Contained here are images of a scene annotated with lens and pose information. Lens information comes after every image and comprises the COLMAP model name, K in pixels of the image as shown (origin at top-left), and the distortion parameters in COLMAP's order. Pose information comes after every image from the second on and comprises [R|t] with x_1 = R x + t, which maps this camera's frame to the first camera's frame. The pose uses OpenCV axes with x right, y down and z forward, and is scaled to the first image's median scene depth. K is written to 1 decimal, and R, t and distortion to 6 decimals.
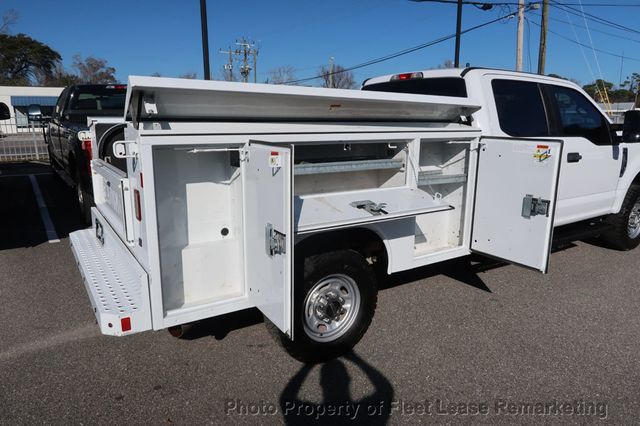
lens RADIAL K [[445.1, 0, 318.9], [0, 445.1, 214.5], [0, 0, 1]] dist [-0.022854, 0.006169]
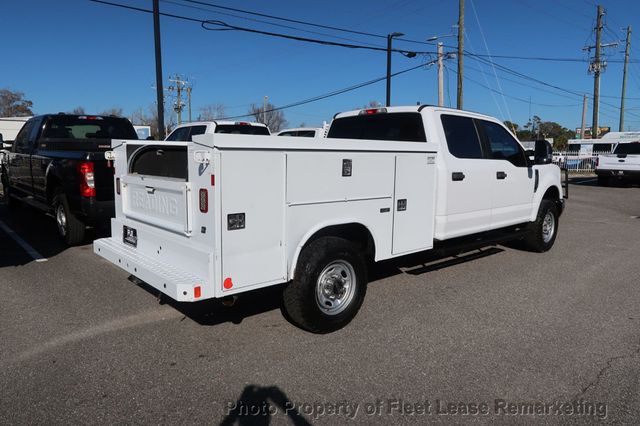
lens RADIAL K [[445.1, 0, 320.8], [0, 445.1, 215.1], [0, 0, 1]] dist [-0.022854, 0.006169]
pose [[0.987439, -0.016236, 0.157162, -0.081884], [0.028642, 0.996620, -0.076997, 0.039324], [-0.155380, 0.080531, 0.984567, -0.100704]]
